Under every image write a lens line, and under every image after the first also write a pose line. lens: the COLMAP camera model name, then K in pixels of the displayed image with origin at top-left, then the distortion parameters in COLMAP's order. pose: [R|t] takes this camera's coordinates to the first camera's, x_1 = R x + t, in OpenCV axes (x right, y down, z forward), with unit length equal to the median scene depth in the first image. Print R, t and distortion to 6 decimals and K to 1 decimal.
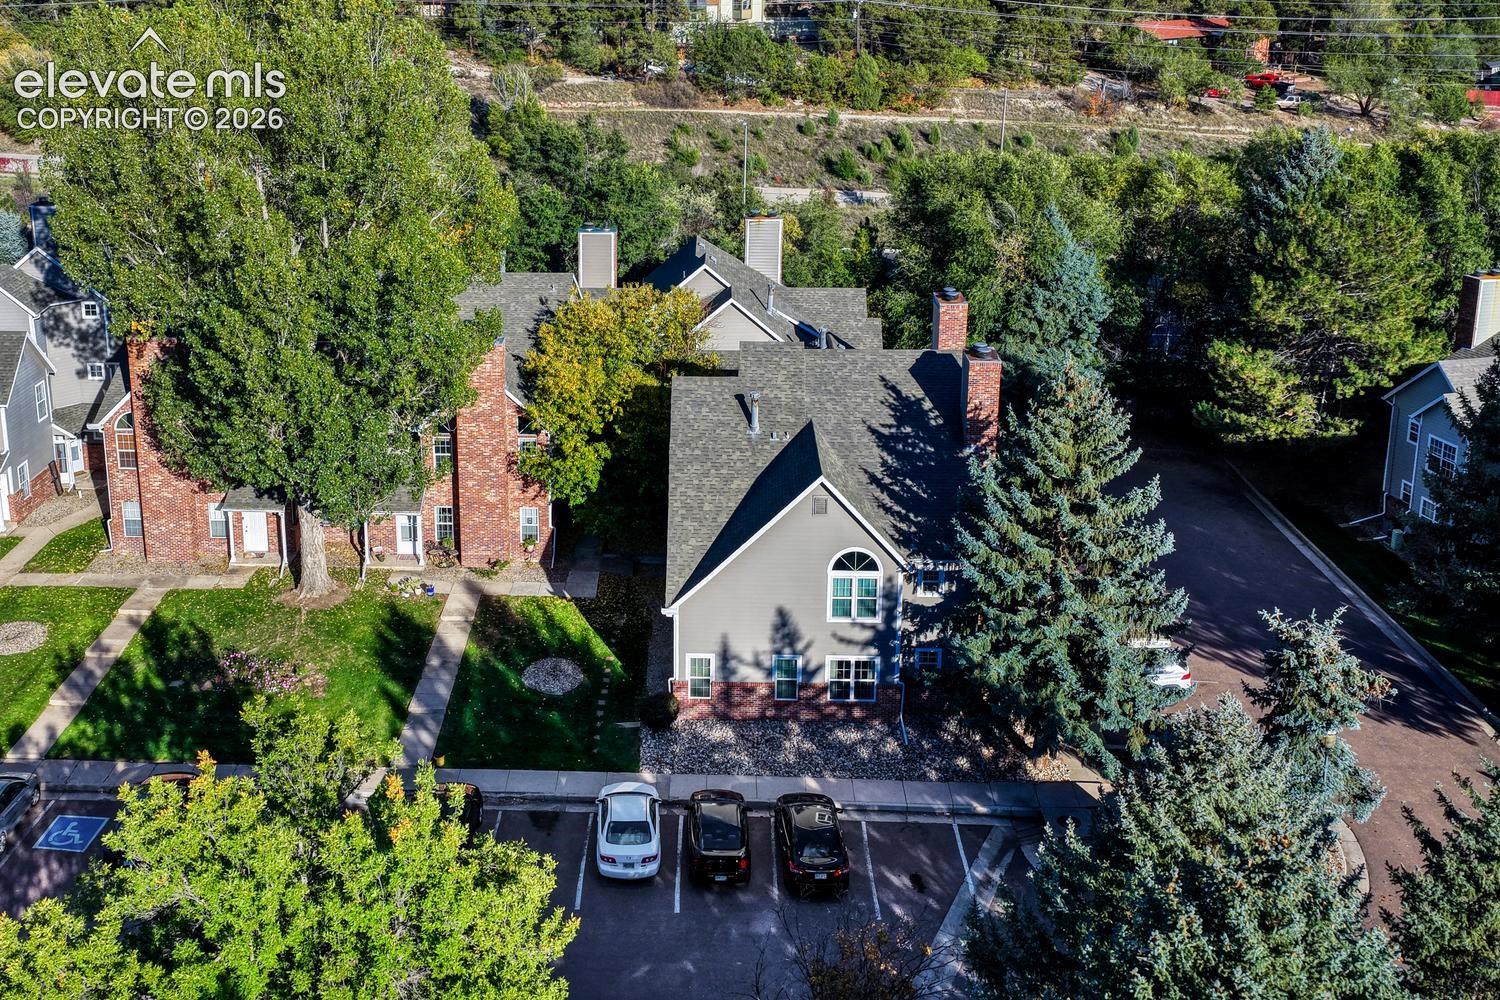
lens RADIAL K [[1626.0, 0, 647.6], [0, 1626.0, 372.2], [0, 0, 1]] dist [0.068260, -0.103047]
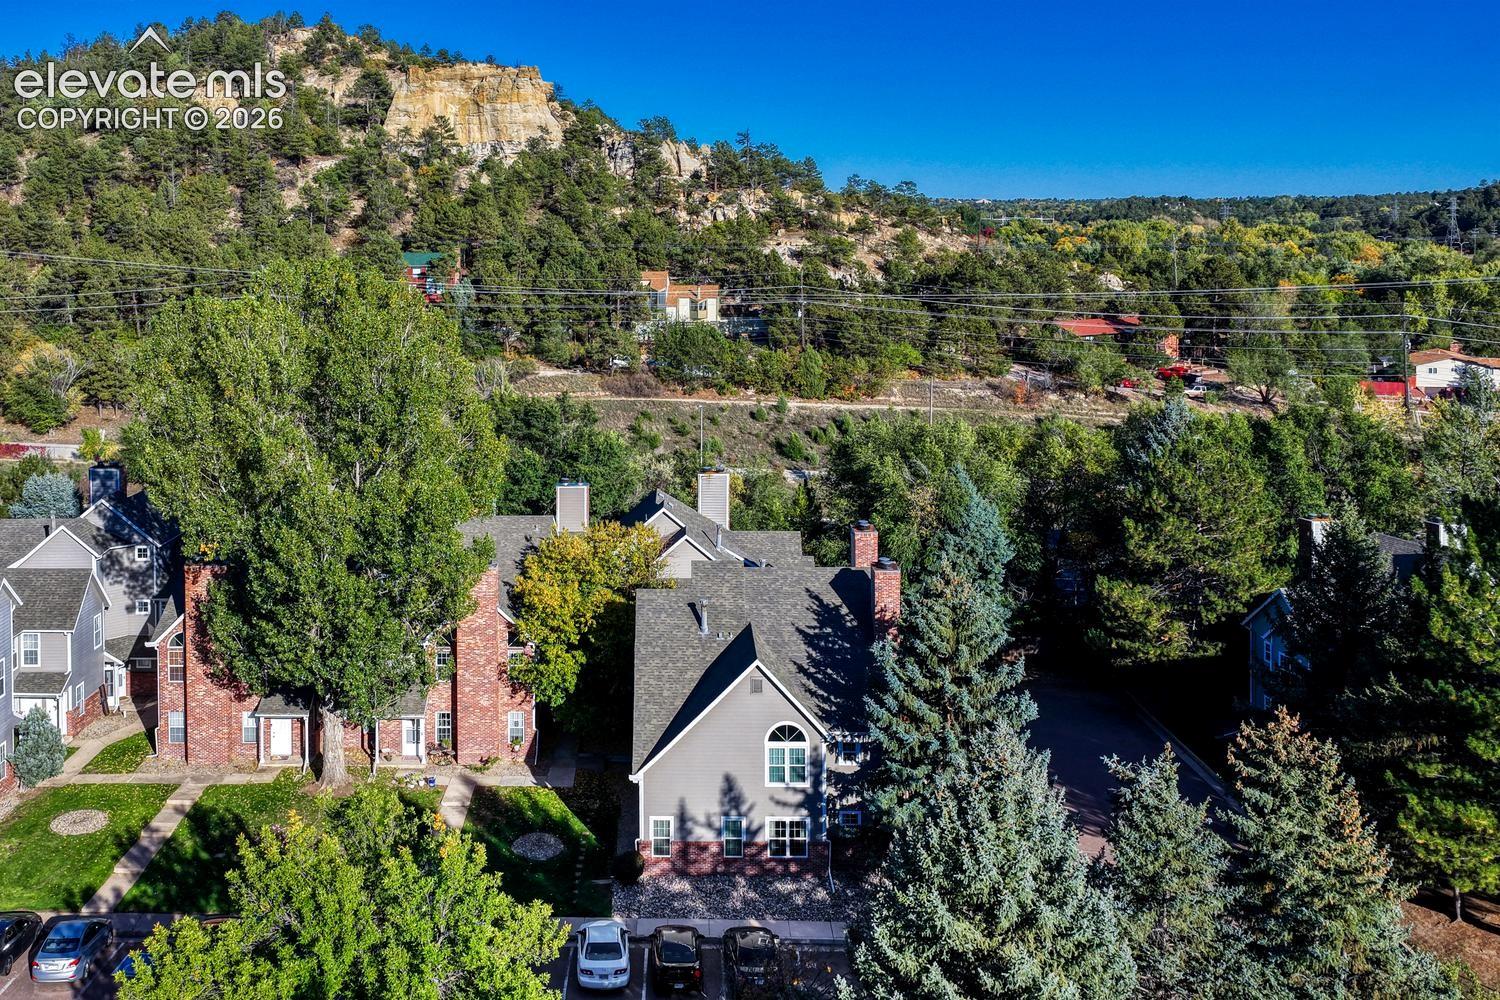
lens RADIAL K [[1626.0, 0, 647.6], [0, 1626.0, 372.2], [0, 0, 1]] dist [0.068260, -0.103047]
pose [[0.999743, -0.005444, 0.022028, -0.002372], [0.009398, 0.982957, -0.183597, 0.059215], [-0.020653, 0.183756, 0.982755, -0.208238]]
